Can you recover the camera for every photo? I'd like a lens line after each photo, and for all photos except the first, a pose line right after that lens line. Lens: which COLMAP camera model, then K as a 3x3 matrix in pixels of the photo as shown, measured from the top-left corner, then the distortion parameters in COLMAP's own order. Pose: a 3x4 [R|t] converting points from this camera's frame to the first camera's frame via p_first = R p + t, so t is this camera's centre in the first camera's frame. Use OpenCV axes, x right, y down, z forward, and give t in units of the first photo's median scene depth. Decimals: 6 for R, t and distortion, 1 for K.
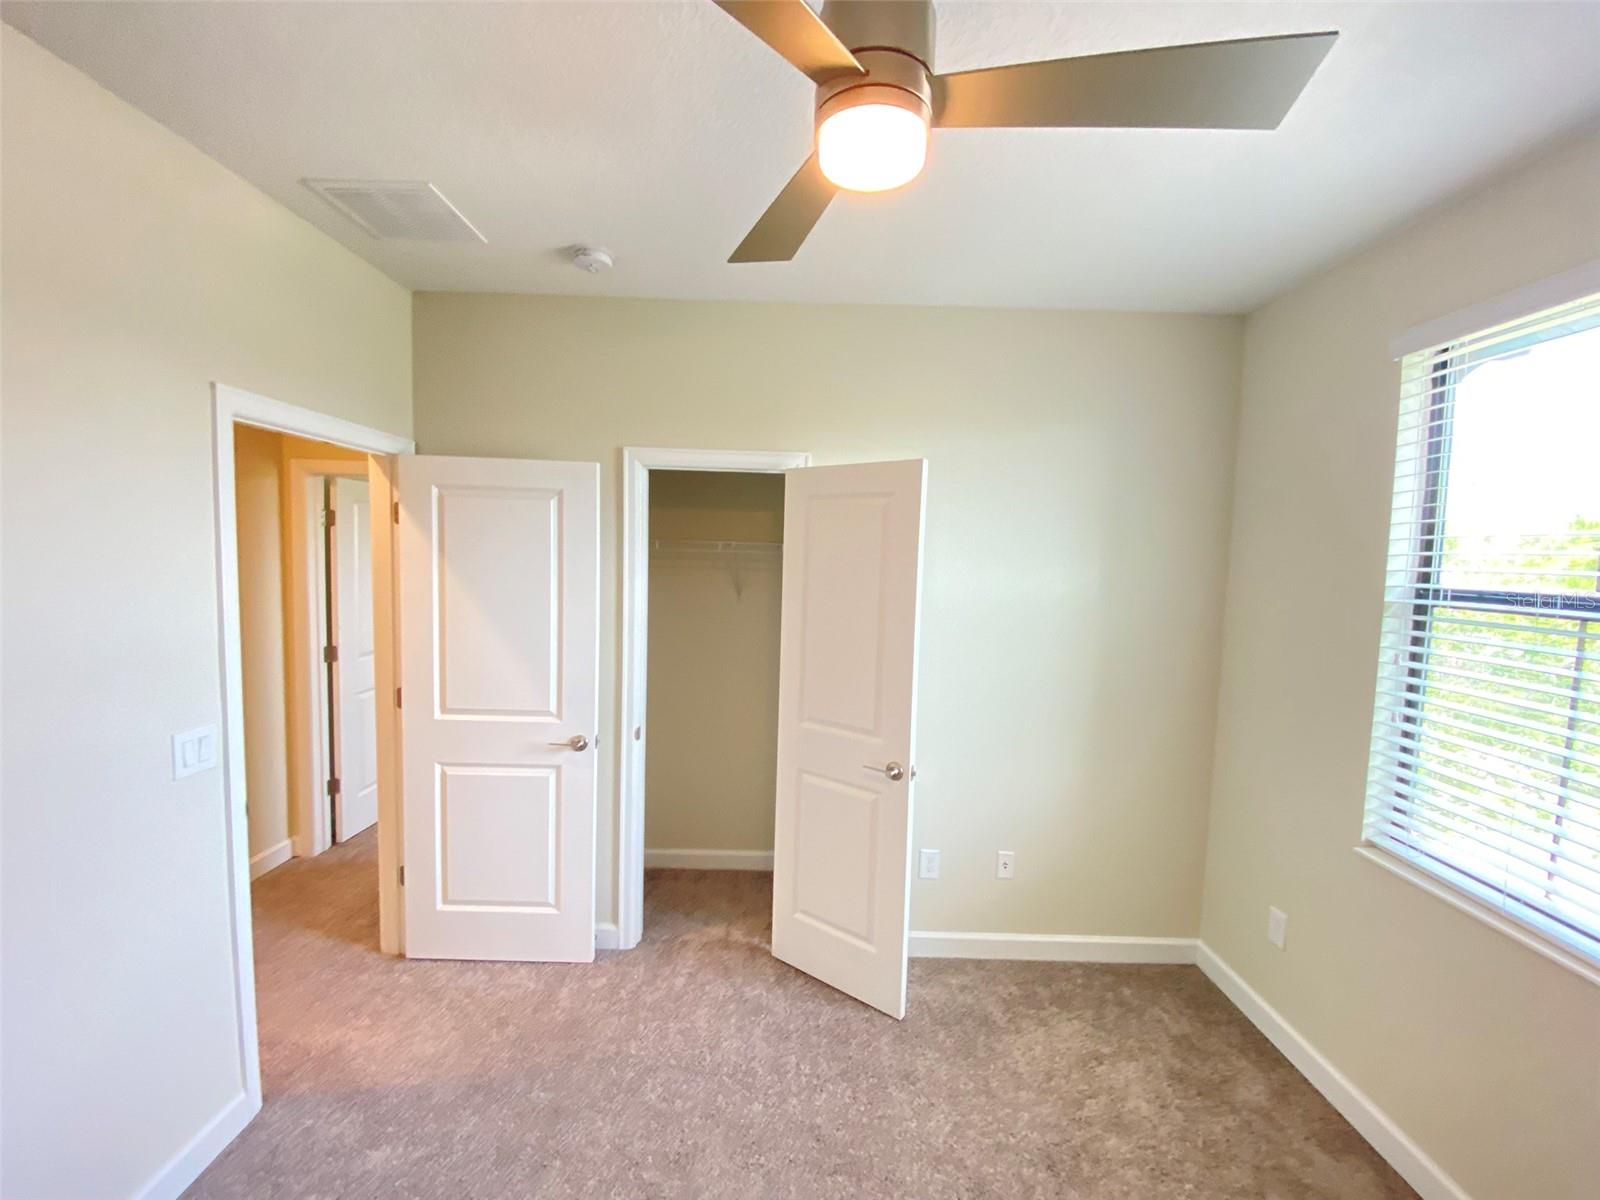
lens RADIAL K [[648.7, 0, 801.7], [0, 648.7, 600.1], [0, 0, 1]] dist [0.011942, -0.016030]
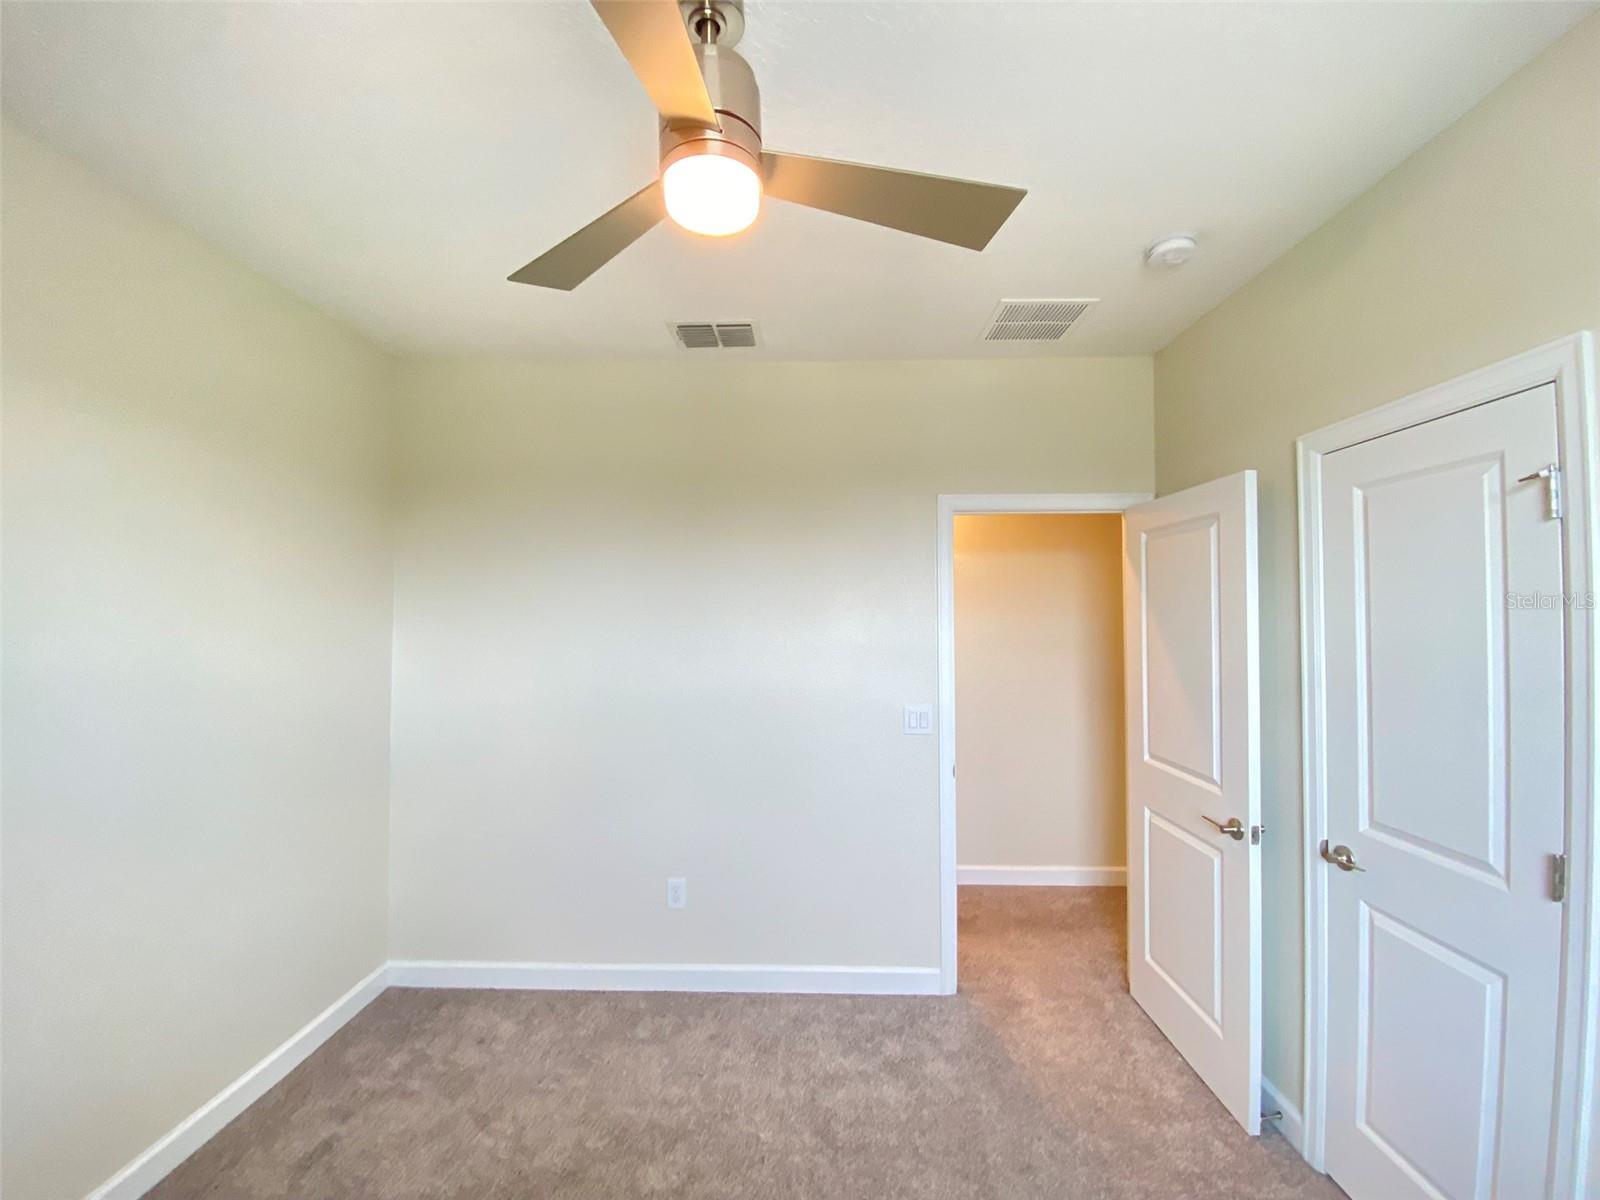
lens RADIAL K [[648.7, 0, 801.7], [0, 648.7, 600.1], [0, 0, 1]] dist [0.011942, -0.016030]
pose [[-0.031008, -0.050822, -0.998226, 0.625709], [-0.069840, 0.996376, -0.048559, 0.026397], [0.997076, 0.068210, -0.034445, 0.647862]]
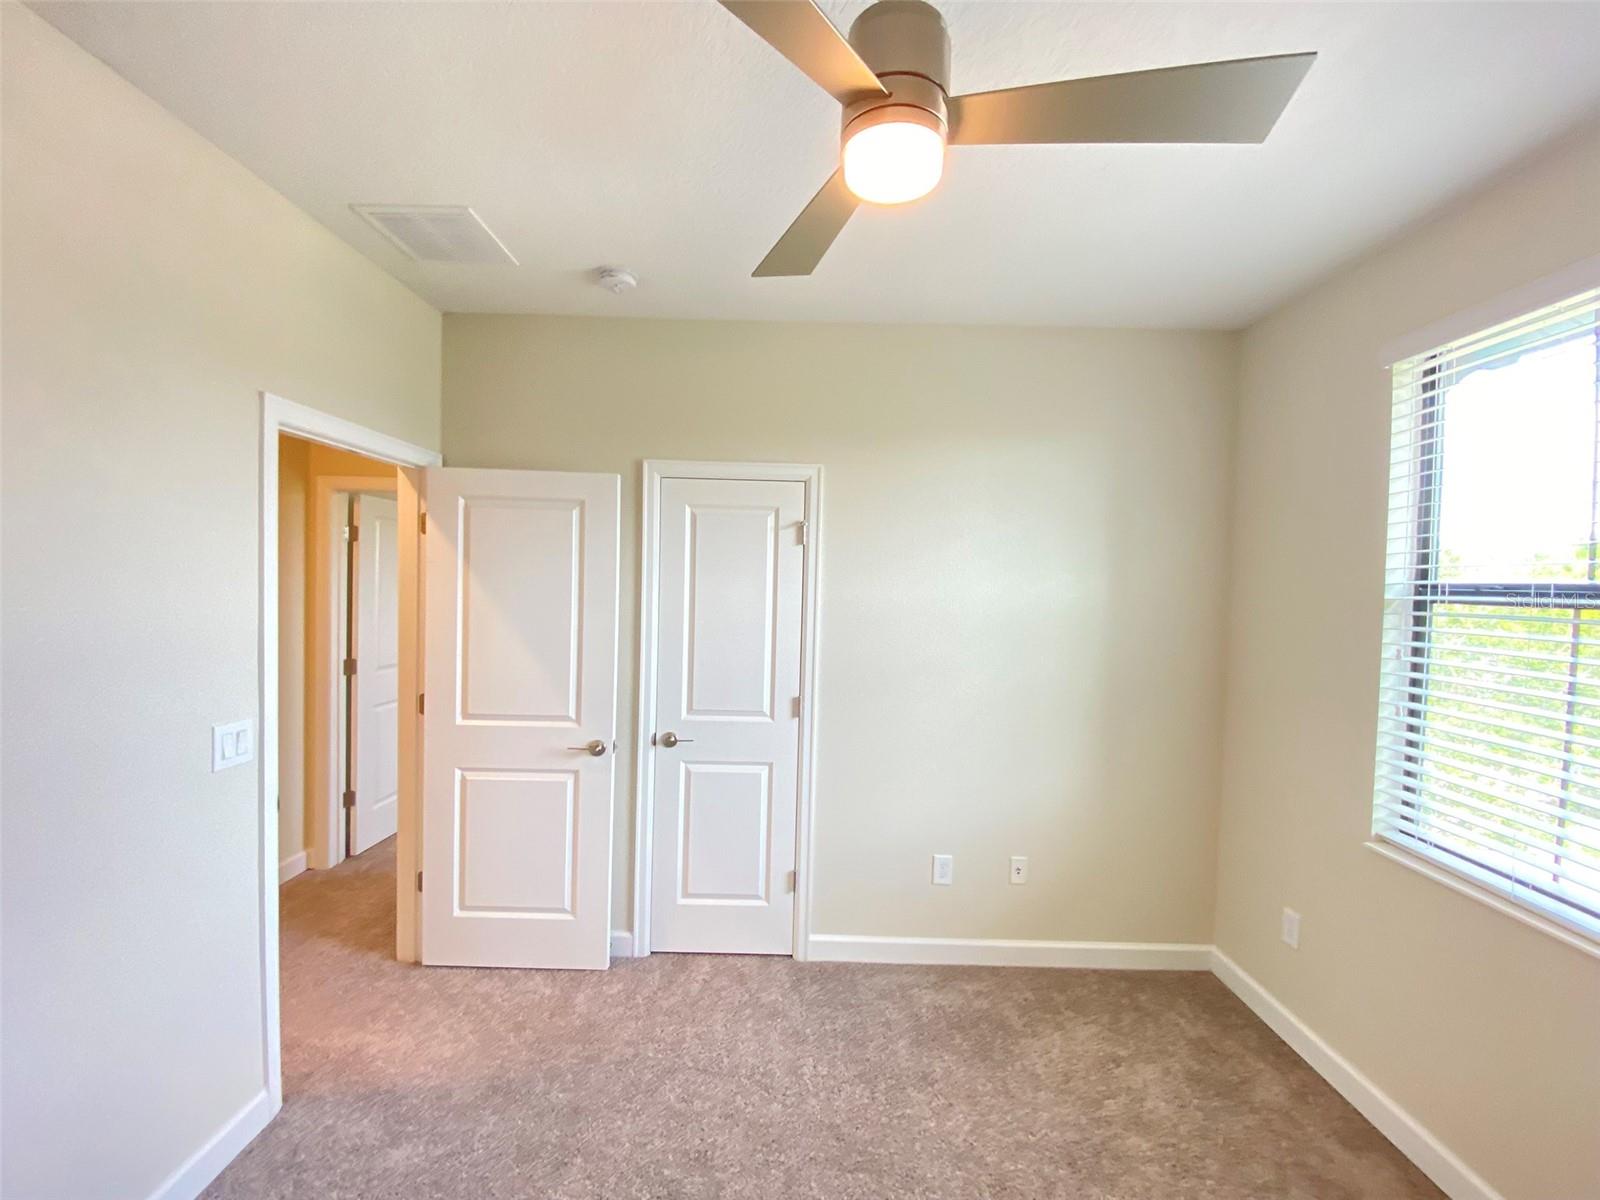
lens RADIAL K [[647.3, 0, 801.4], [0, 647.3, 601.1], [0, 0, 1]] dist [0.014798, -0.017356]
pose [[0.999983, -0.003284, -0.004751, -0.022381], [0.003086, 0.999151, -0.041084, 0.043647], [0.004882, 0.041069, 0.999144, -0.031908]]
